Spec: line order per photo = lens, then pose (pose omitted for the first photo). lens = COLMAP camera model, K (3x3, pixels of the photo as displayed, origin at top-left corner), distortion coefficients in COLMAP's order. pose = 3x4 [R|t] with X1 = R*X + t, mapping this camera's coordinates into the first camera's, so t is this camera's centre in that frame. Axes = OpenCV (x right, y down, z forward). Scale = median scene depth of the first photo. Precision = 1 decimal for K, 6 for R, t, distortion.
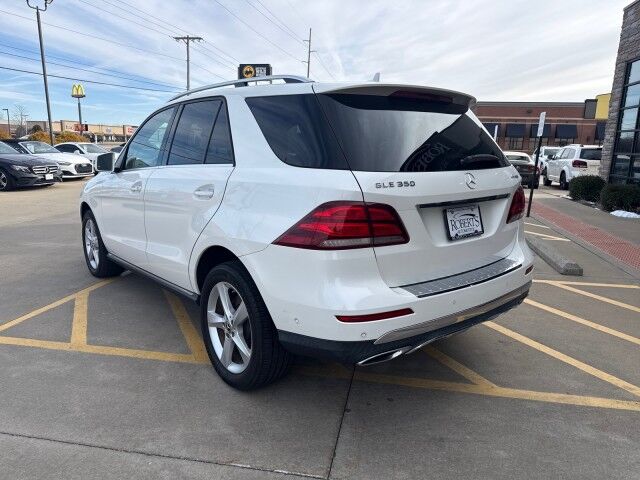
lens RADIAL K [[453.5, 0, 306.4], [0, 453.5, 240.7], [0, 0, 1]] dist [0.035232, -0.047353]
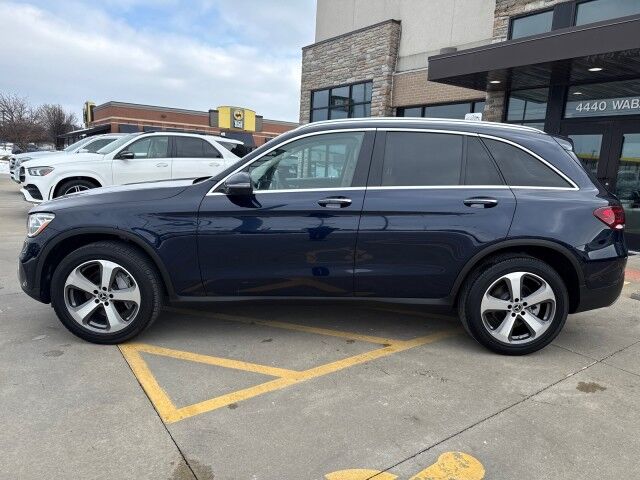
lens RADIAL K [[453.5, 0, 323.0], [0, 453.5, 246.3], [0, 0, 1]] dist [0.035232, -0.047353]
pose [[0.676832, -0.121503, 0.726041, -0.282450], [0.114232, 0.991673, 0.059466, -0.018712], [-0.727220, 0.042689, 0.685075, 0.086858]]
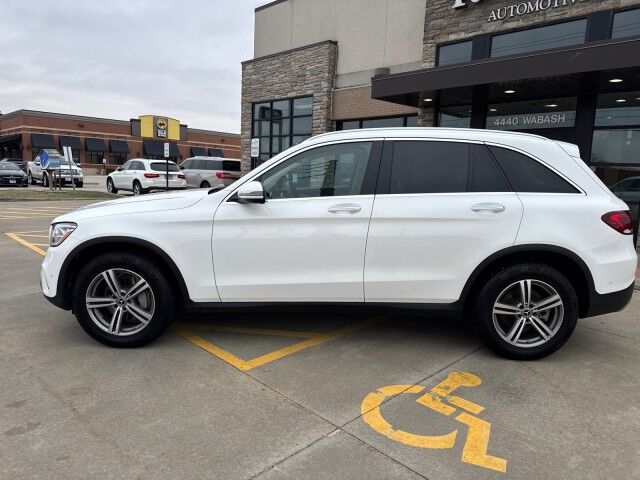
lens RADIAL K [[453.5, 0, 319.3], [0, 453.5, 239.1], [0, 0, 1]] dist [0.035232, -0.047353]
pose [[0.551479, -0.118329, 0.825753, -0.369328], [0.143180, 0.988625, 0.046046, -0.017493], [-0.821809, 0.092838, 0.562148, 0.089406]]
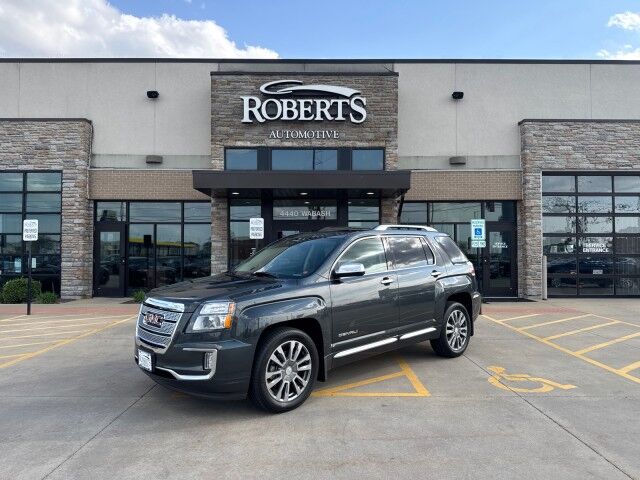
lens RADIAL K [[451.2, 0, 321.6], [0, 451.2, 244.9], [0, 0, 1]] dist [0.065912, -0.091559]
pose [[-0.218554, -0.000400, 0.975825, -0.536883], [0.191714, 0.980493, 0.043340, -0.093970], [-0.956807, 0.196552, -0.214214, 0.406988]]
